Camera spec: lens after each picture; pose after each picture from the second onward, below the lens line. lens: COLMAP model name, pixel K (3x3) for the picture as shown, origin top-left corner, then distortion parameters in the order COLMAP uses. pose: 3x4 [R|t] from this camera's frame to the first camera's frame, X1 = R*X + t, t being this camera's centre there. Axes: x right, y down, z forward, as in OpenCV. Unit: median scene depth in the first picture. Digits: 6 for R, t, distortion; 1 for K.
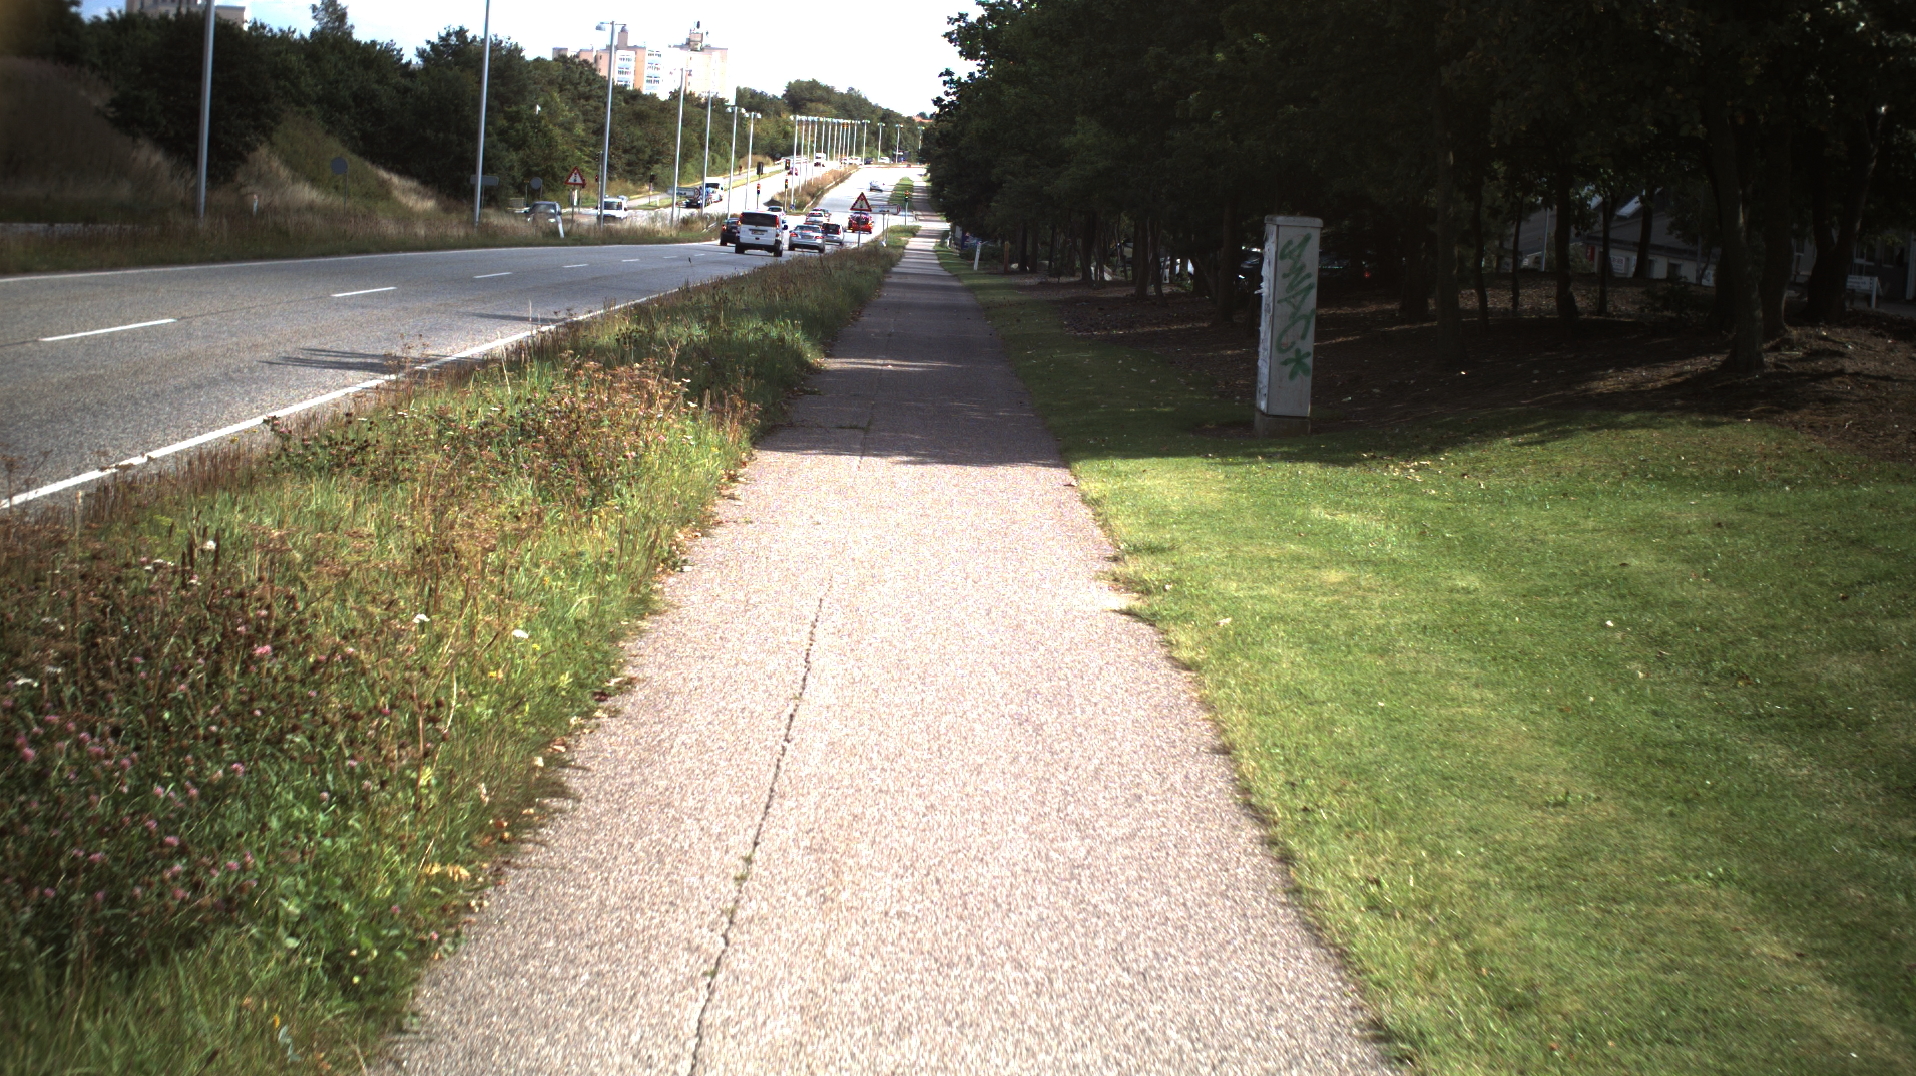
lens RADIAL K [[3389.8, 0, 958.0], [0, 3389.8, 538.0], [0, 0, 1]] dist [-0.345291, 0.551202]
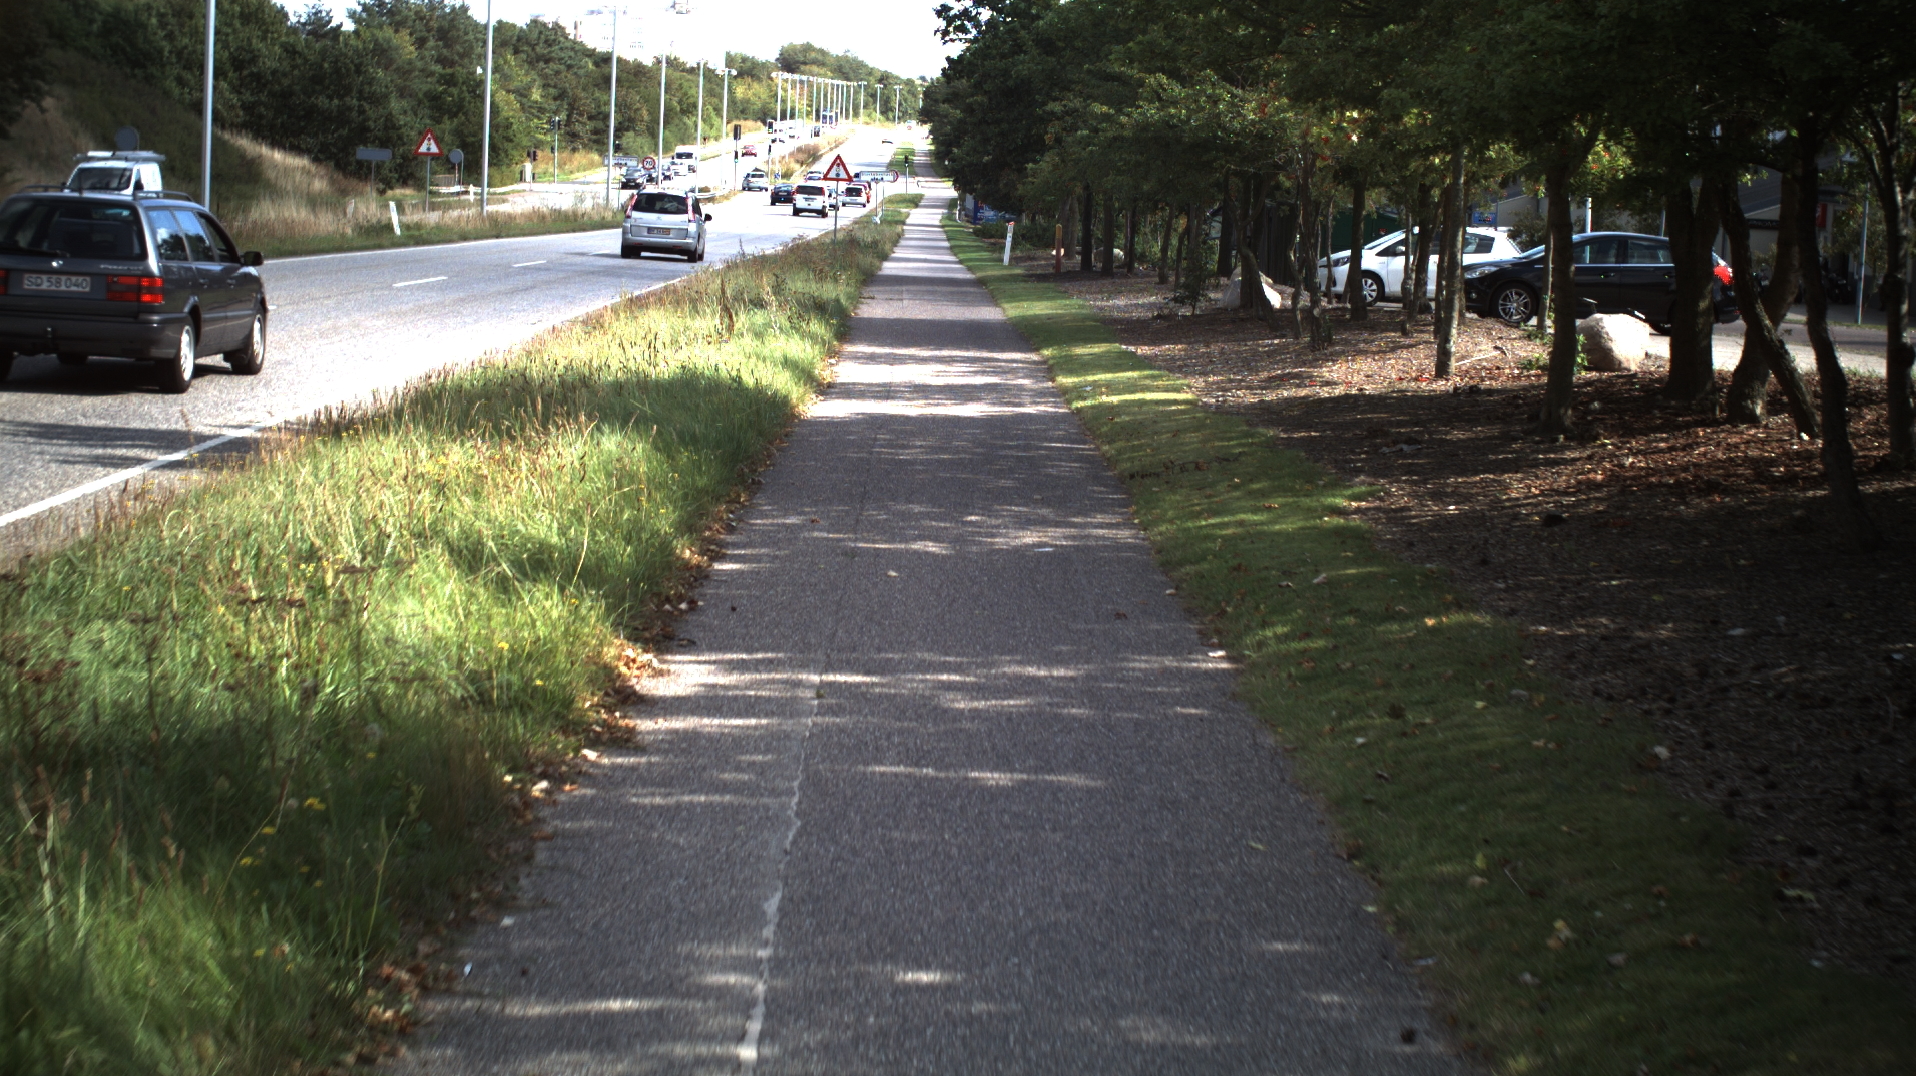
lens RADIAL K [[3389.8, 0, 958.0], [0, 3389.8, 538.0], [0, 0, 1]] dist [-0.345291, 0.551202]
pose [[0.999638, -0.026651, -0.003679, -0.001819], [0.026689, 0.999587, 0.010615, -0.016760], [0.003394, -0.010710, 0.999937, 0.169706]]
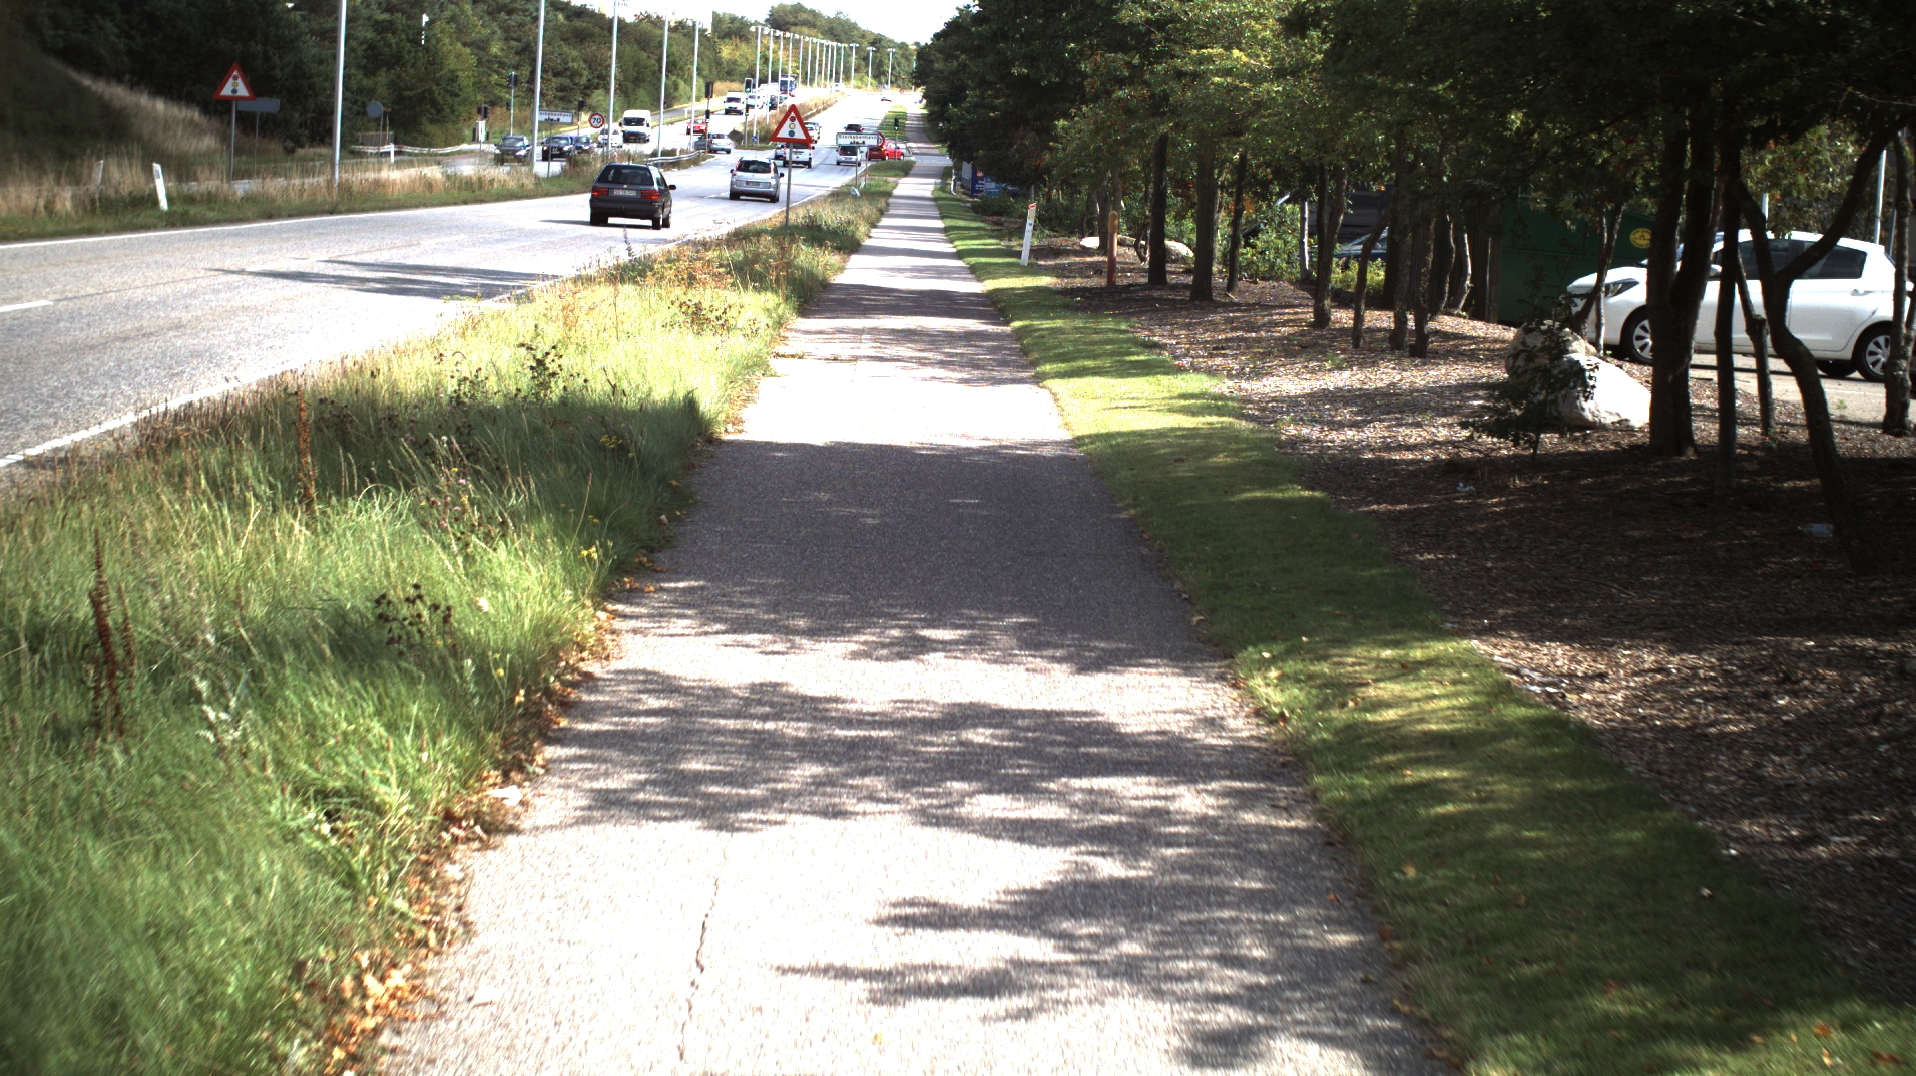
lens RADIAL K [[3389.8, 0, 958.0], [0, 3389.8, 538.0], [0, 0, 1]] dist [-0.345291, 0.551202]
pose [[0.999917, -0.012867, -0.000327, -0.002382], [0.012871, 0.999713, 0.020227, -0.026433], [0.000066, -0.020230, 0.999795, 0.275450]]
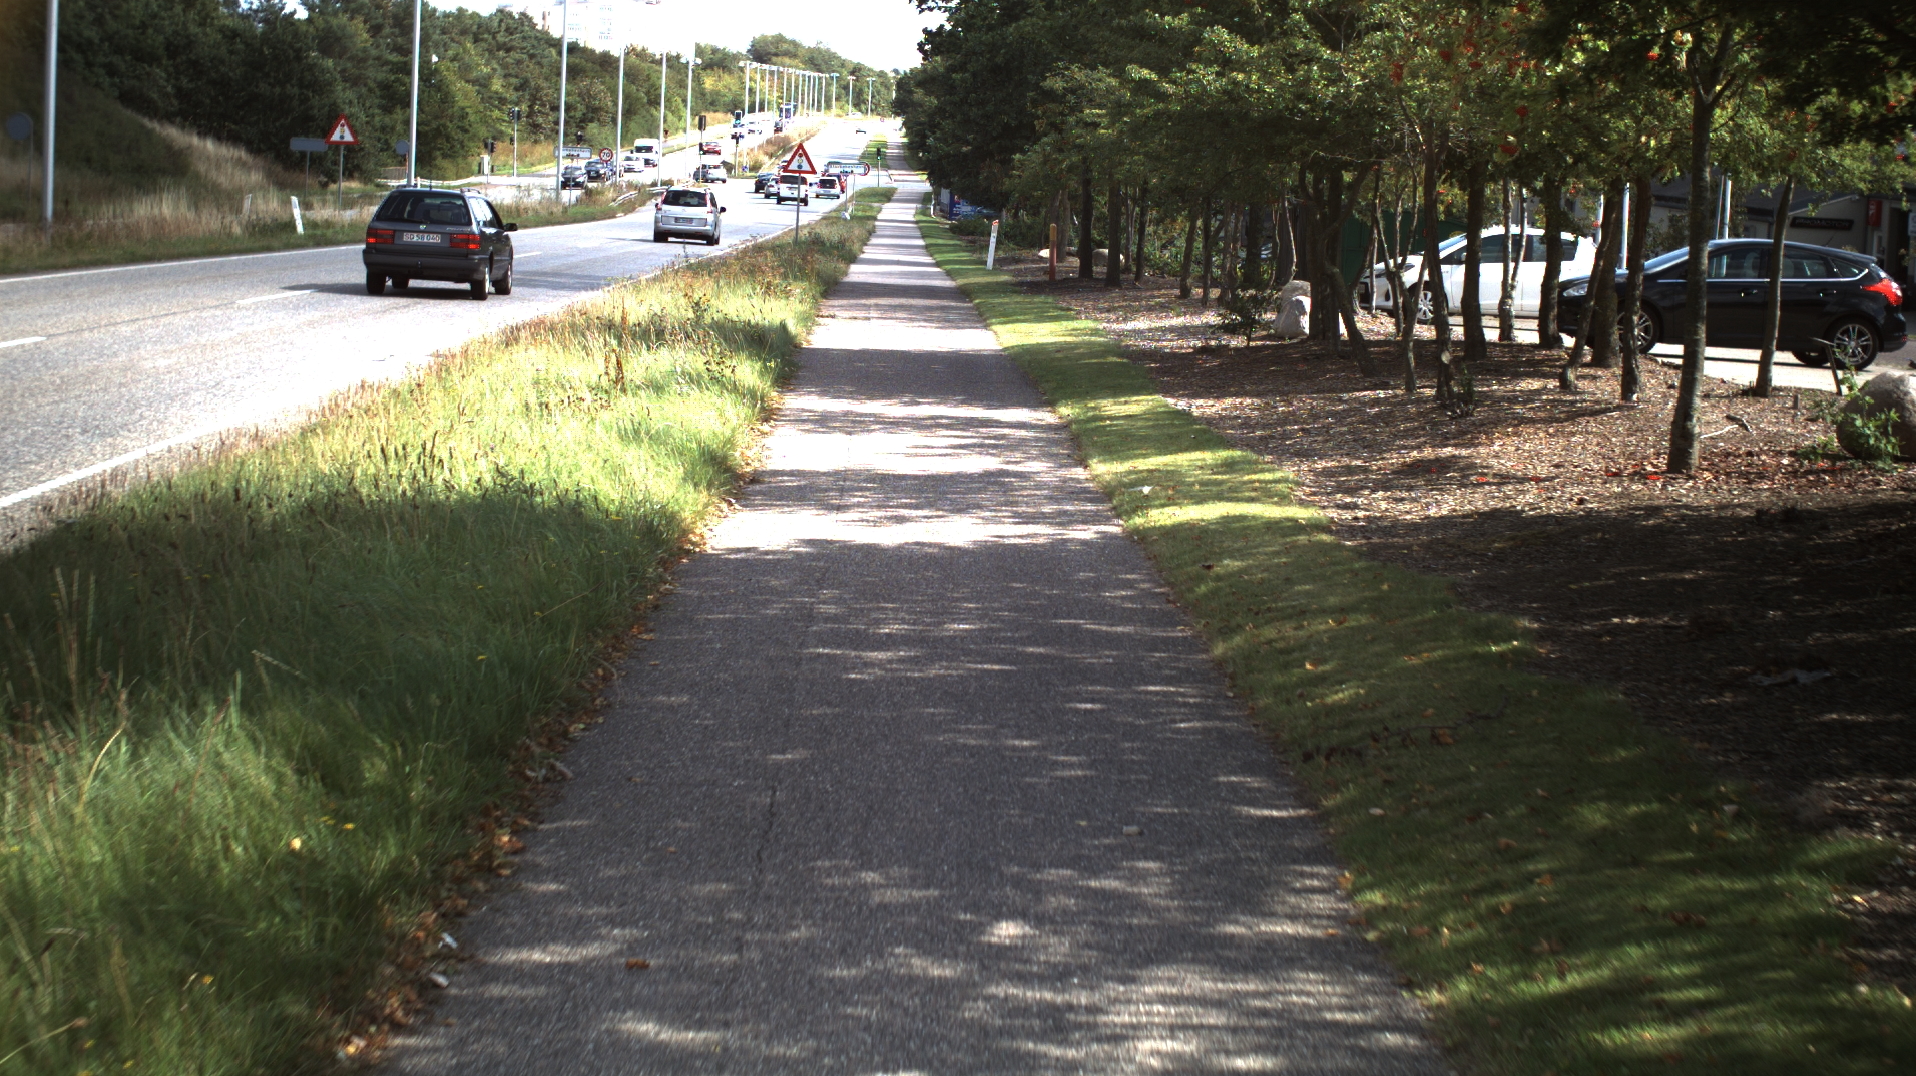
lens RADIAL K [[3389.8, 0, 958.0], [0, 3389.8, 538.0], [0, 0, 1]] dist [-0.345291, 0.551202]
pose [[0.999659, -0.025727, 0.004367, -0.002247], [0.025670, 0.999589, 0.012790, -0.020710], [-0.004694, -0.012673, 0.999909, 0.211972]]
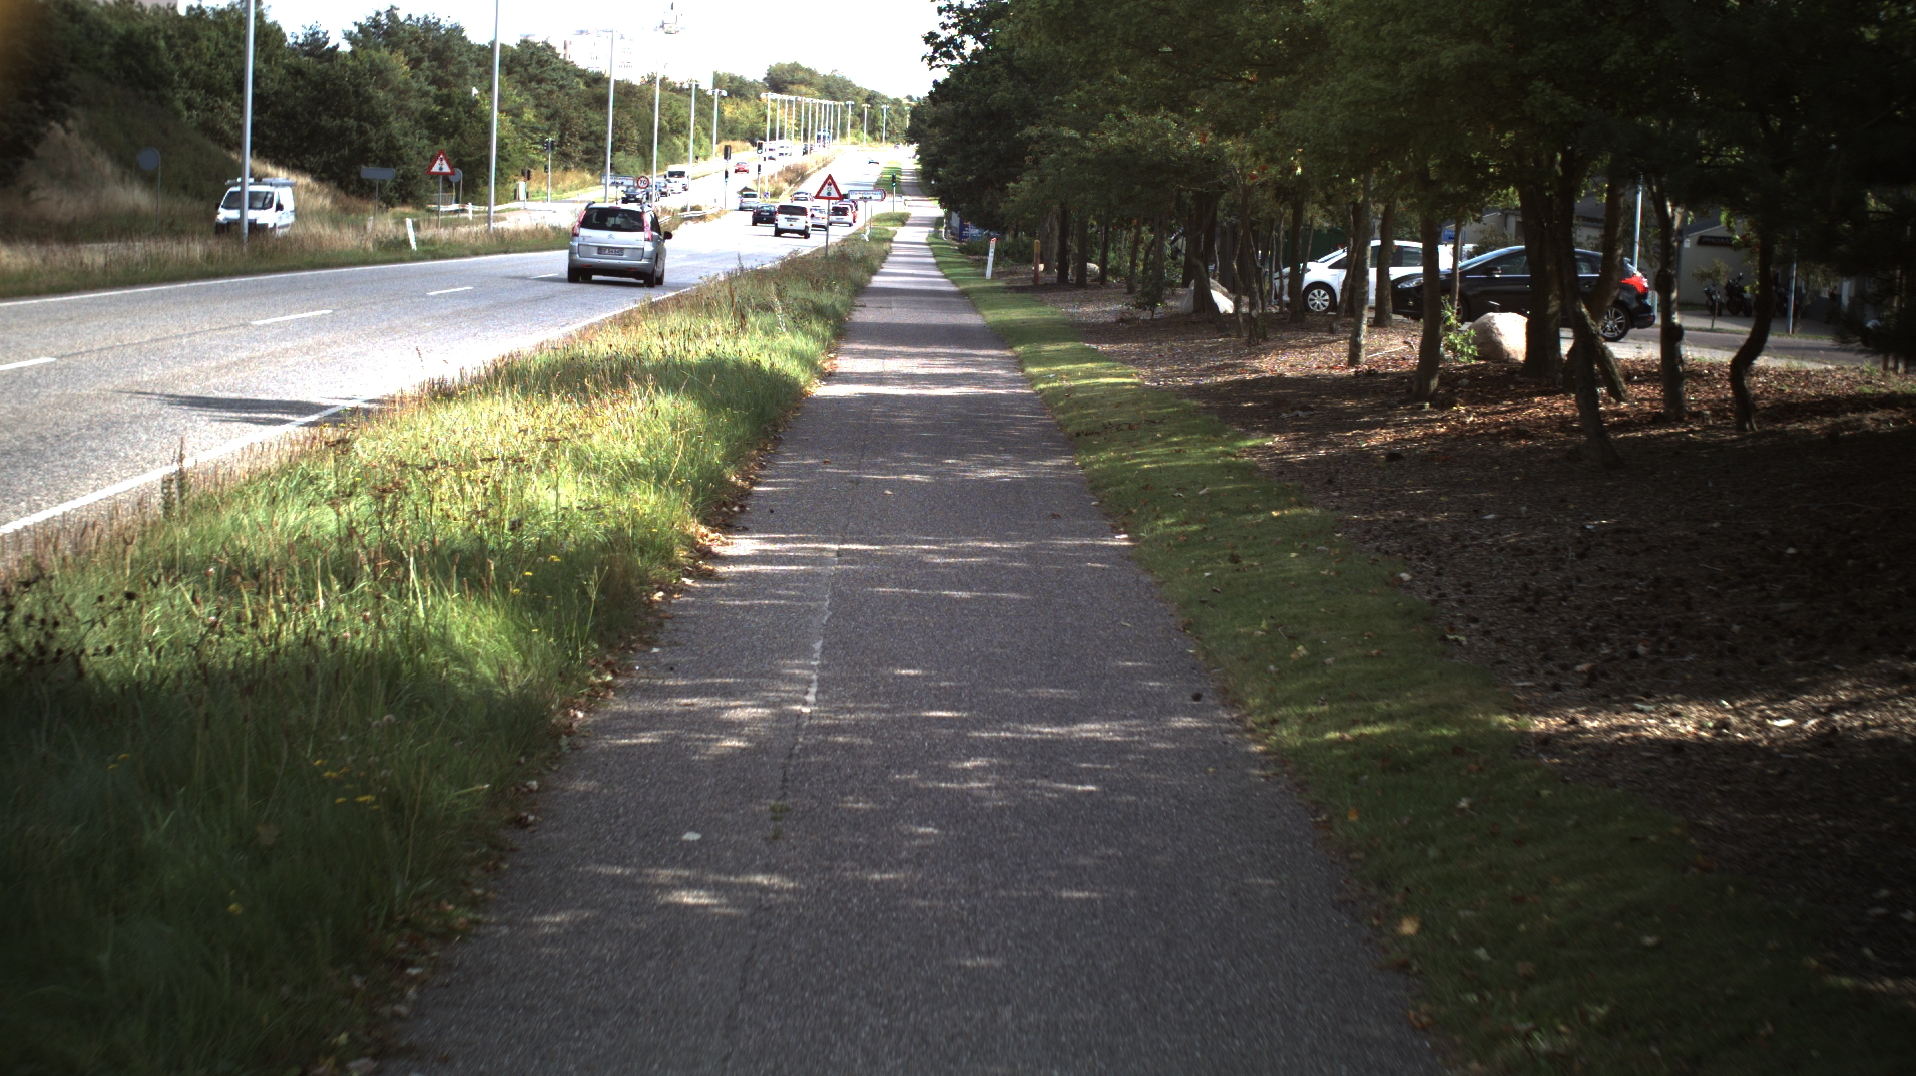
lens RADIAL K [[3389.8, 0, 958.0], [0, 3389.8, 538.0], [0, 0, 1]] dist [-0.345291, 0.551202]
pose [[0.999653, -0.026334, 0.000423, -0.001614], [0.026332, 0.999640, 0.005076, -0.014686], [-0.000557, -0.005063, 0.999987, 0.148532]]
